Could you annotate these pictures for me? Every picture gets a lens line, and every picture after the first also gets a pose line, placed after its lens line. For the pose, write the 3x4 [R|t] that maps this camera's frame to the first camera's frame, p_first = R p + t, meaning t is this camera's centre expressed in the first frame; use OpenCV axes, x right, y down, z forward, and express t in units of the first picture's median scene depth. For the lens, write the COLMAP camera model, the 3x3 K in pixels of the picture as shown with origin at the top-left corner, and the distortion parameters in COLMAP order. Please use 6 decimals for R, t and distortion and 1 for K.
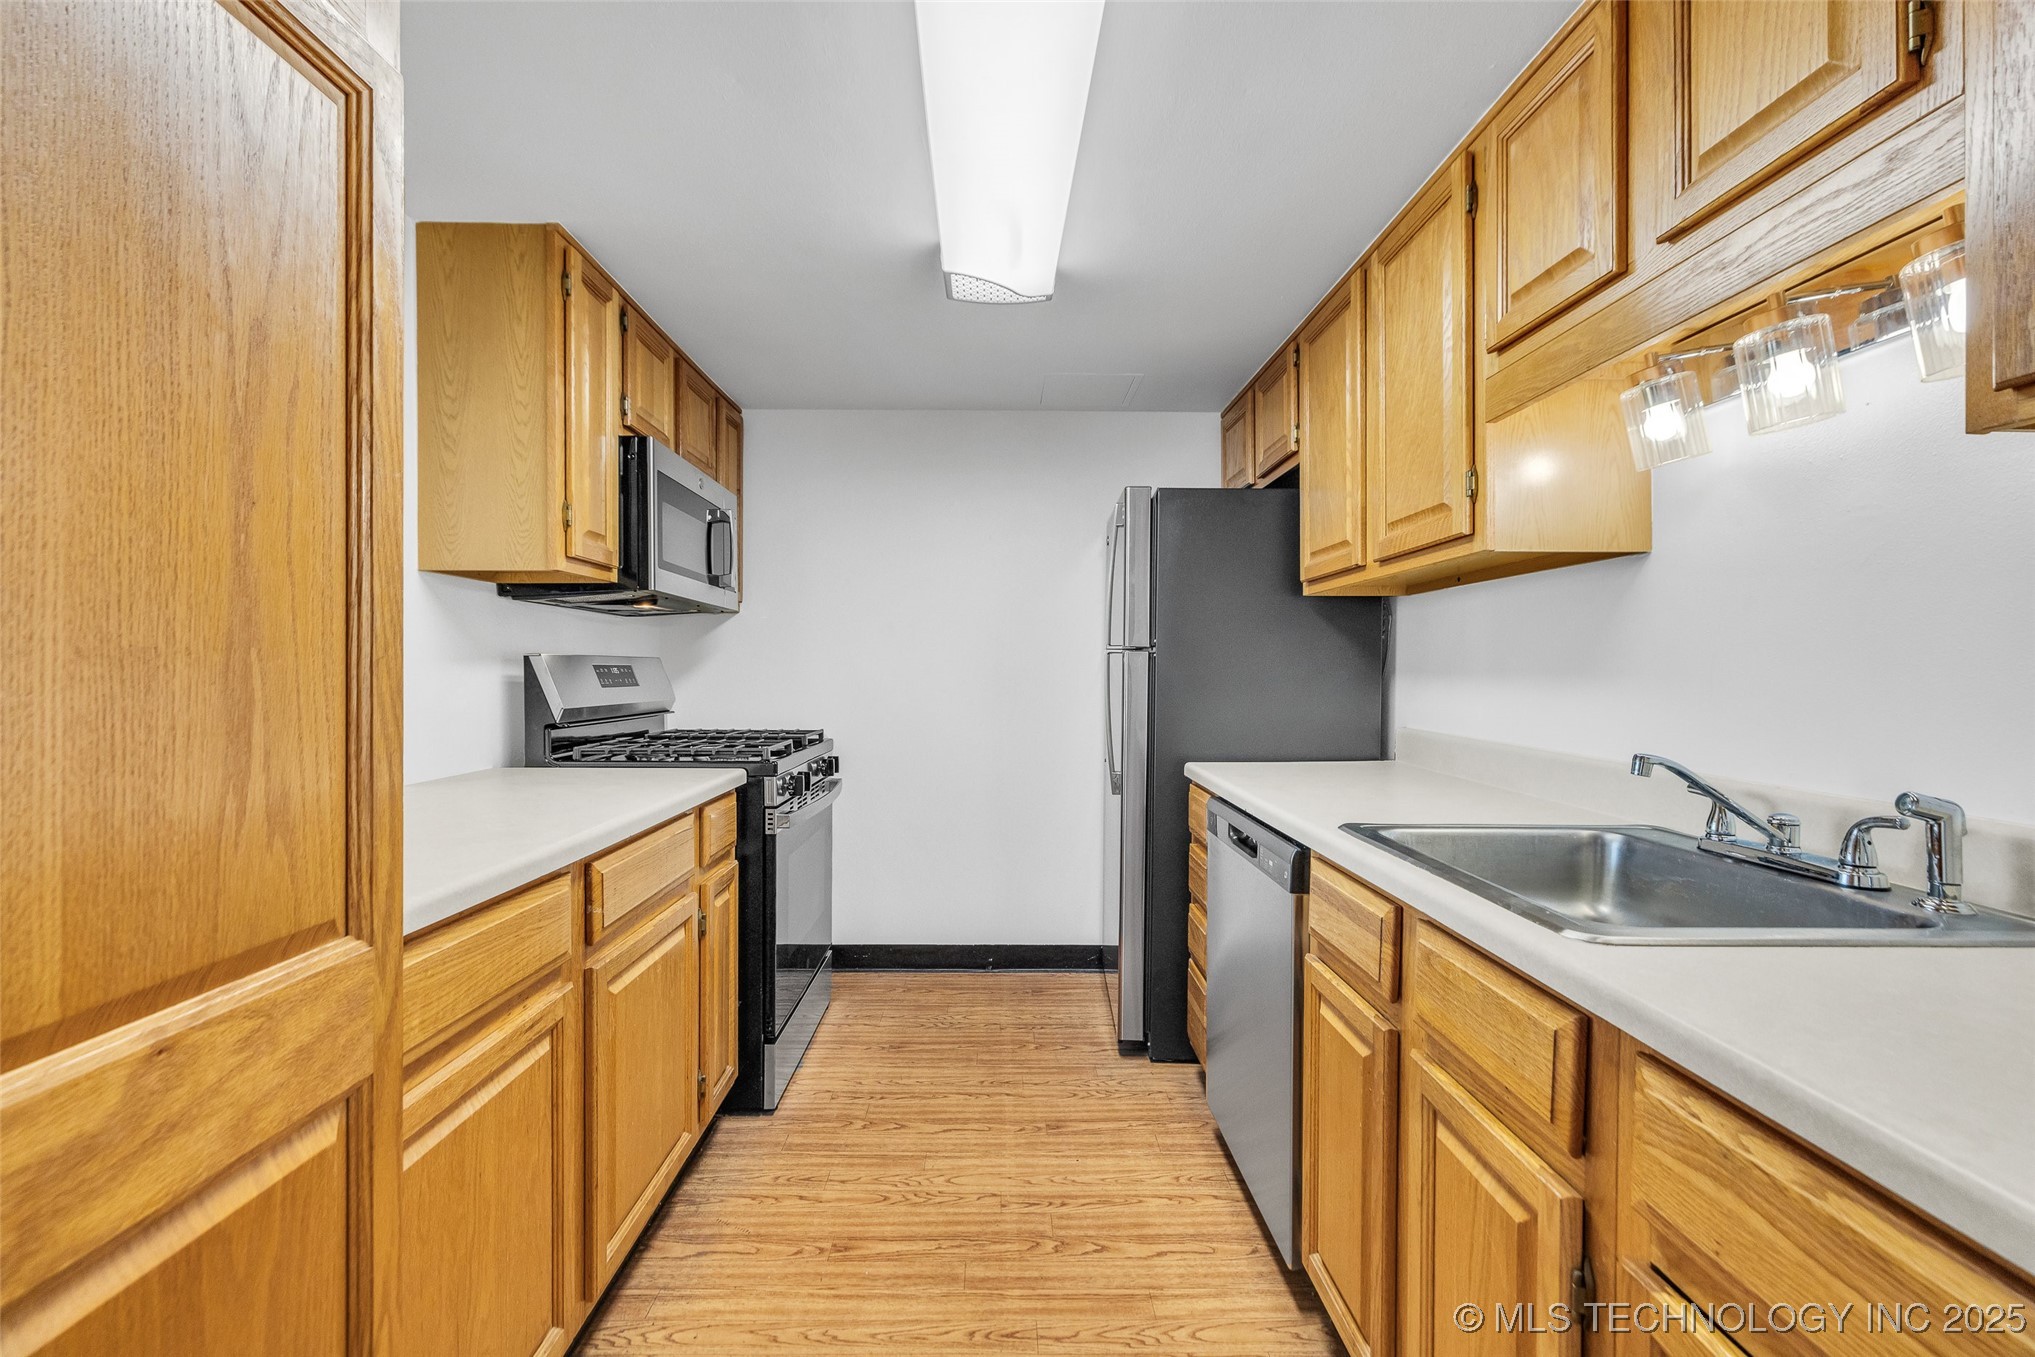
lens RADIAL K [[870.4, 0, 995.5], [0, 870.4, 671.4], [0, 0, 1]] dist [-0.001687, 0.000204]
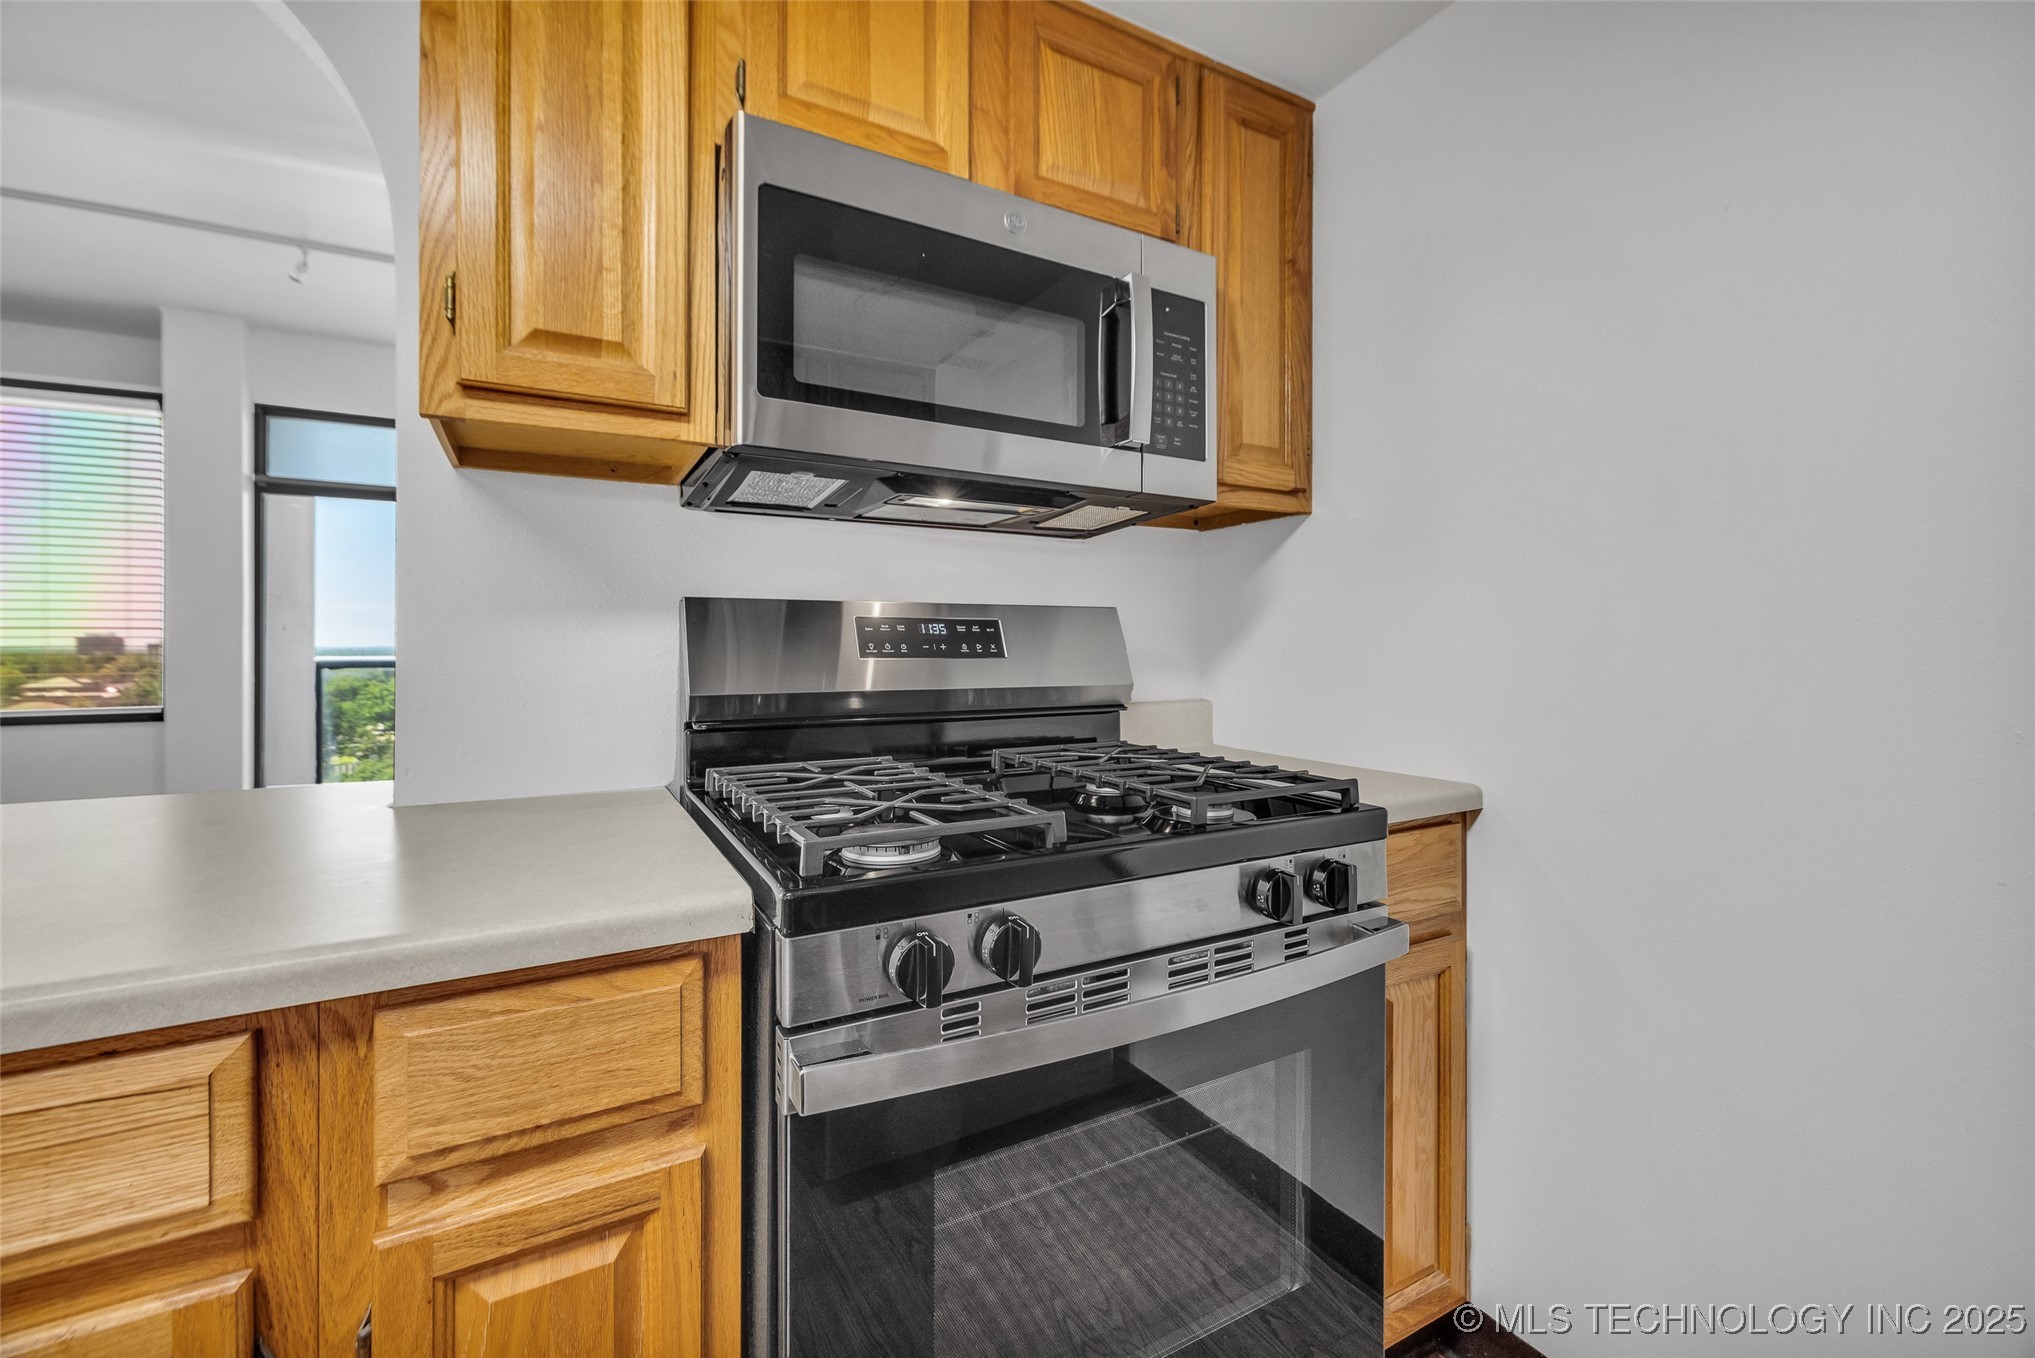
lens RADIAL K [[848.2, 0, 1032.0], [0, 848.2, 635.3], [0, 0, 1]] dist [-0.004170, 0.001489]
pose [[0.496620, -0.013606, -0.867861, 0.078905], [0.004543, 0.999904, -0.013076, 0.014641], [0.867956, 0.002551, 0.496635, 1.115652]]
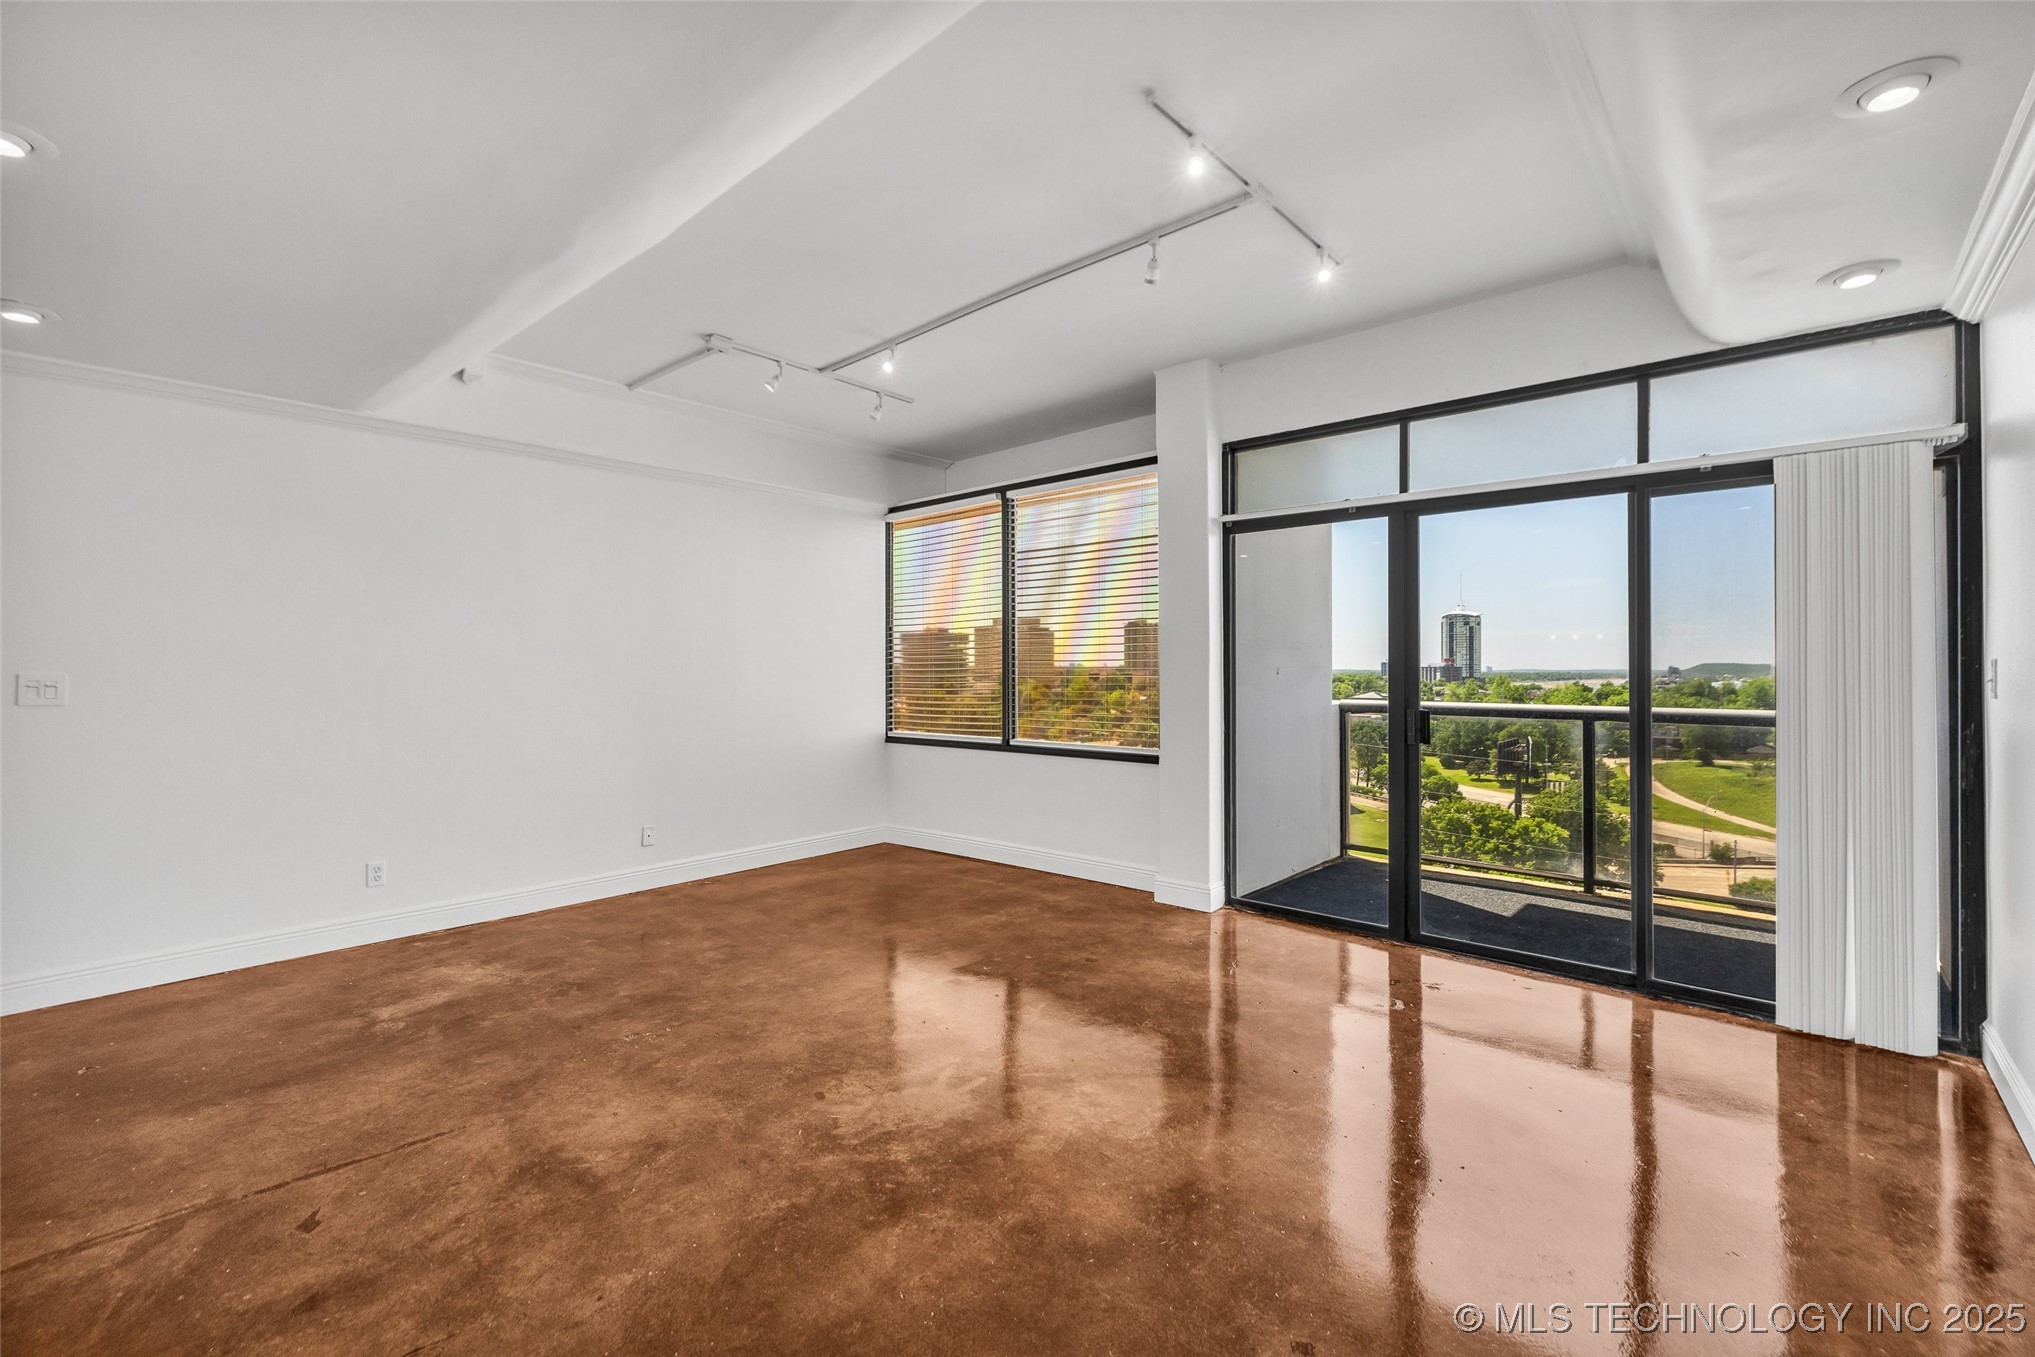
lens RADIAL K [[870.4, 0, 1025.0], [0, 870.4, 669.2], [0, 0, 1]] dist [-0.001687, 0.000204]
pose [[-0.657033, -0.003300, -0.753855, -1.060353], [-0.001315, 0.999994, -0.003232, -0.061796], [0.753861, -0.001132, -0.657033, 1.609032]]
